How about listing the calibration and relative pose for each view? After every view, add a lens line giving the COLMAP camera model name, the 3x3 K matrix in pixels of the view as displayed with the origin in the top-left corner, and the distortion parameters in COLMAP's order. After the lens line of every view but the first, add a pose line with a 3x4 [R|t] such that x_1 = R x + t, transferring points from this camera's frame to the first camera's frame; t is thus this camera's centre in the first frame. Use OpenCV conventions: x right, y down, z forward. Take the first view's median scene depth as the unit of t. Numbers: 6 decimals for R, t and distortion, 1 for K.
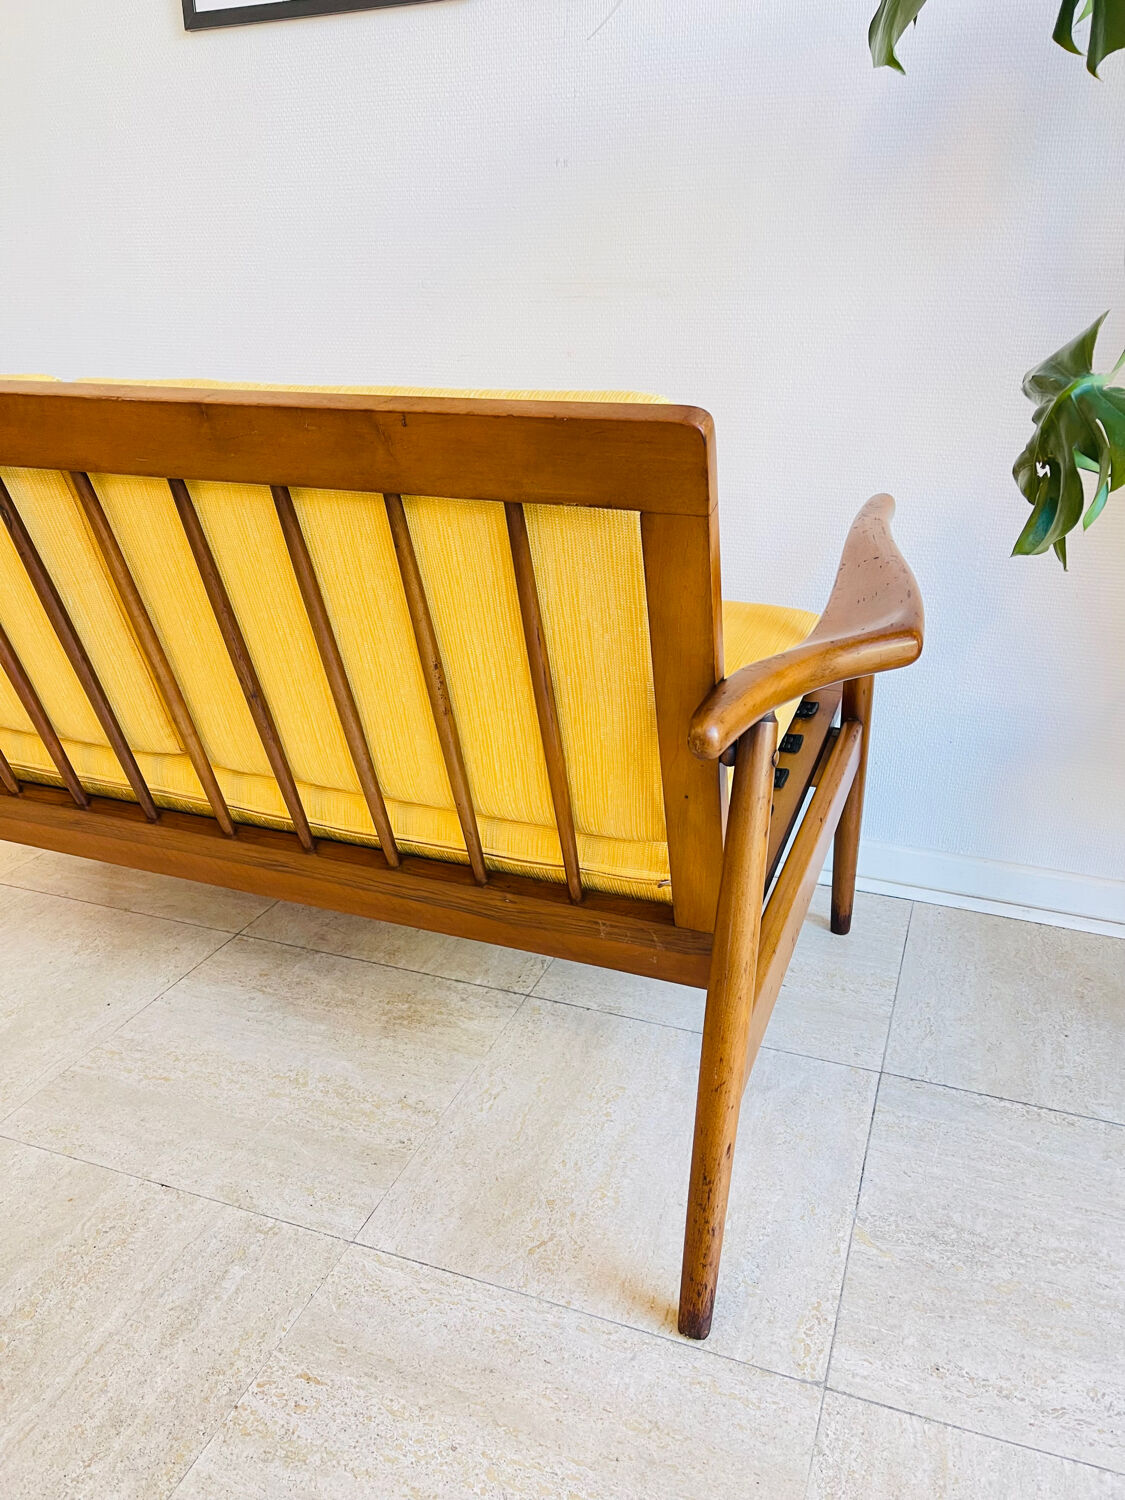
lens RADIAL K [[1145.9, 0, 555.1], [0, 1145.9, 757.1], [0, 0, 1]] dist [0.027892, -0.035732]
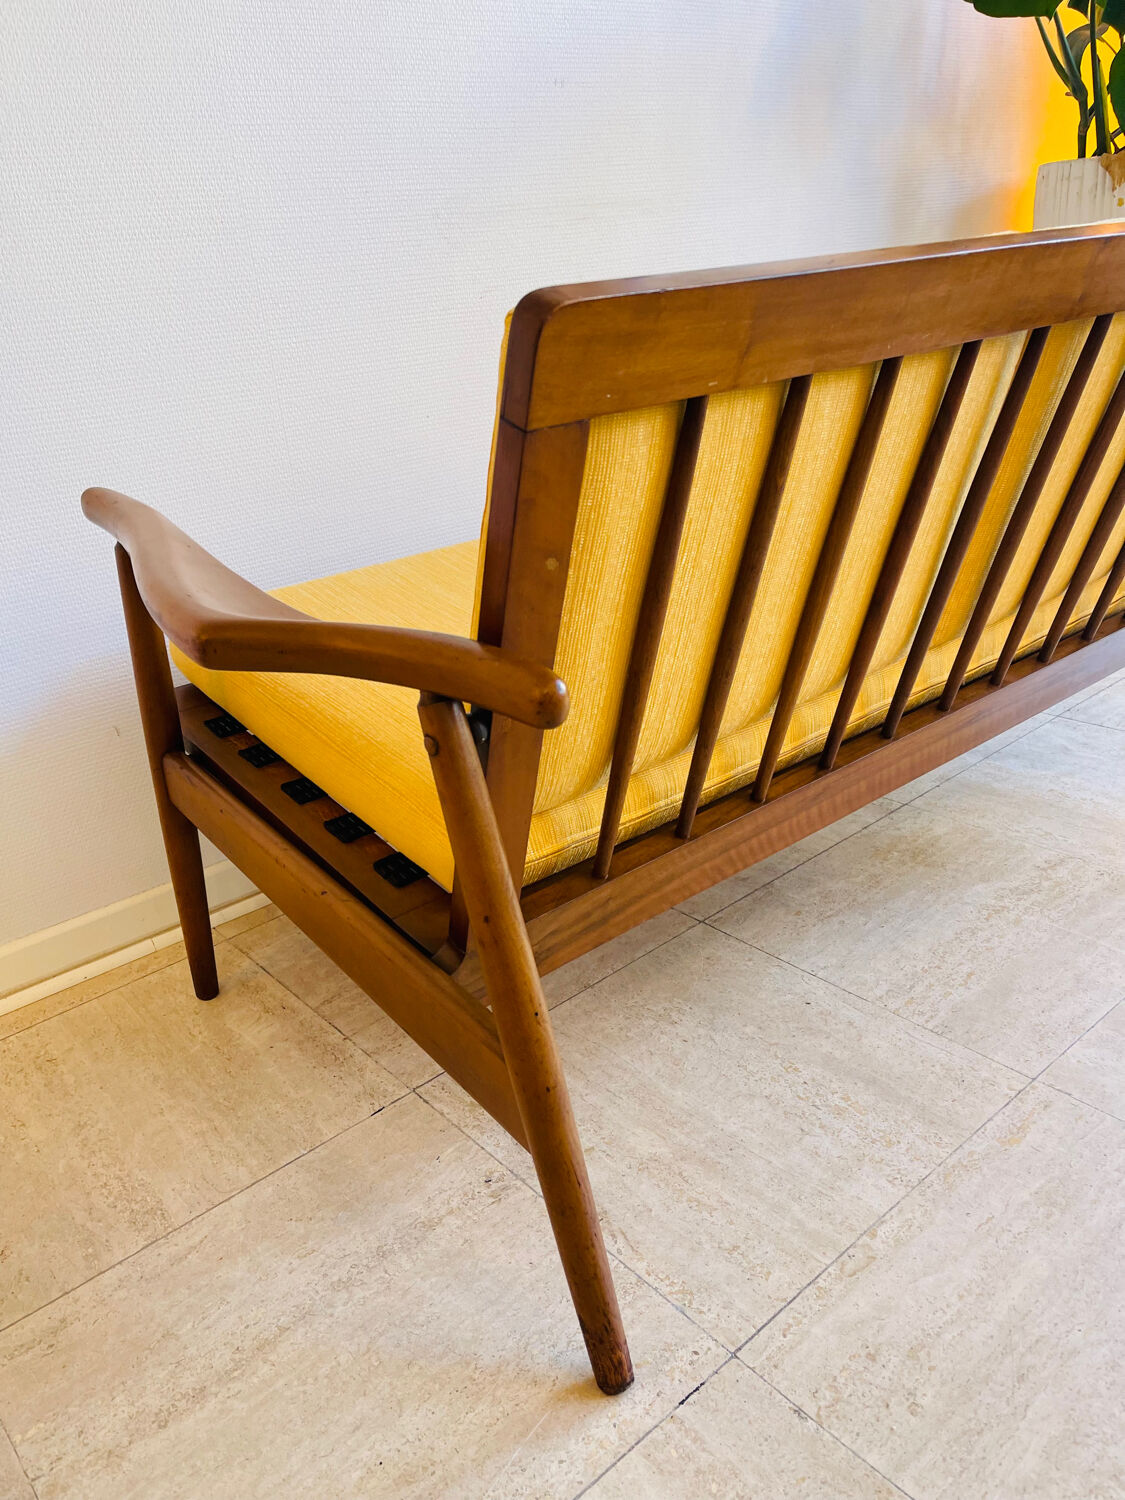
lens RADIAL K [[1145.9, 0, 555.1], [0, 1145.9, 757.1], [0, 0, 1]] dist [0.027892, -0.035732]
pose [[0.480820, -0.379540, 0.790418, -1.470085], [0.402474, 0.896417, 0.185609, -0.259821], [-0.778991, 0.228878, 0.583771, 0.792051]]
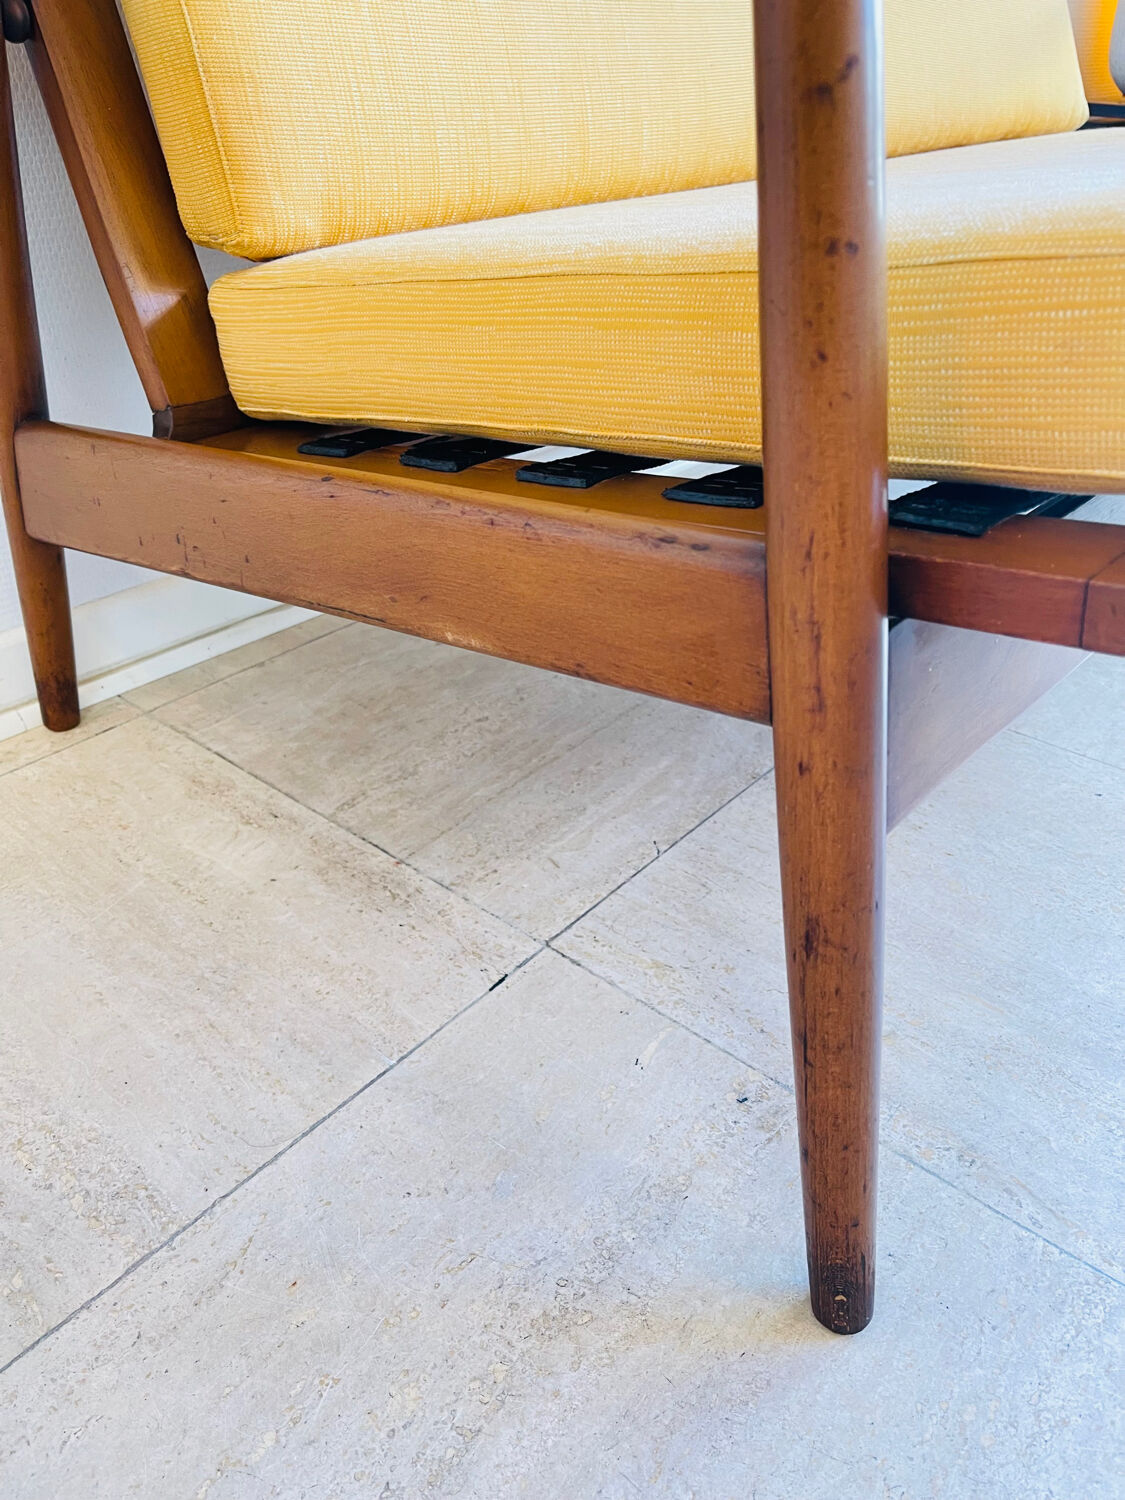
lens RADIAL K [[1143.7, 0, 558.2], [0, 1143.7, 756.0], [0, 0, 1]] dist [0.080584, -0.125701]
pose [[0.336350, -0.504999, 0.794887, -1.254350], [0.342921, 0.851793, 0.396048, -0.175693], [-0.877083, 0.139373, 0.459675, 1.289000]]
